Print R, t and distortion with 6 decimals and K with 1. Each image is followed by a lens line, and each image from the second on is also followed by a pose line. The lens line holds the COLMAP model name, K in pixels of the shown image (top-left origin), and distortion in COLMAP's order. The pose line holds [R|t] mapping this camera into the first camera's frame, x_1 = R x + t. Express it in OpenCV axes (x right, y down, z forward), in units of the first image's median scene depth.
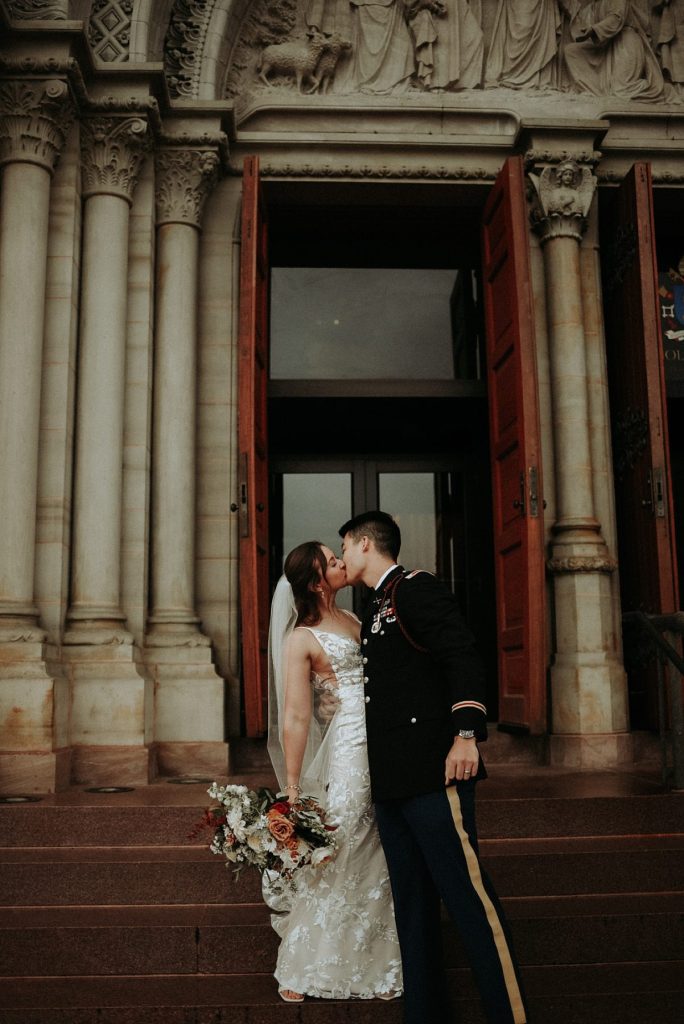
lens RADIAL K [[985.4, 0, 342.0], [0, 985.4, 512.0], [0, 0, 1]] dist [-0.070941, 0.013854]
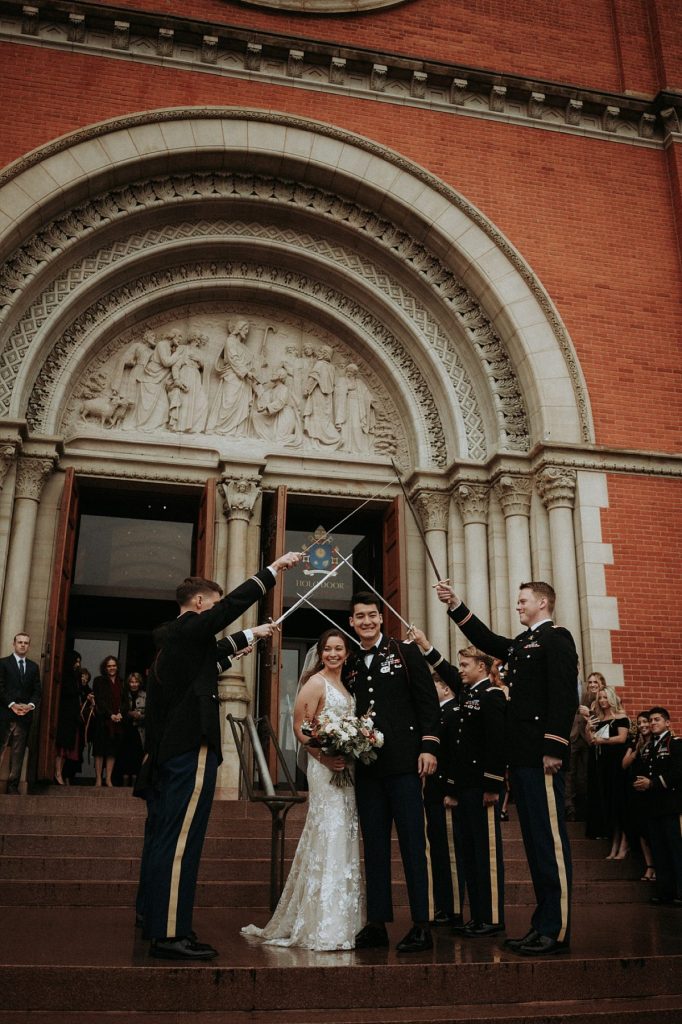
lens RADIAL K [[985.4, 0, 341.0], [0, 985.4, 512.0], [0, 0, 1]] dist [-0.070941, 0.013854]
pose [[0.985520, 0.074145, 0.152491, 0.128834], [-0.047014, 0.983555, -0.174382, 0.021691], [-0.162912, 0.164688, 0.972799, -0.837665]]
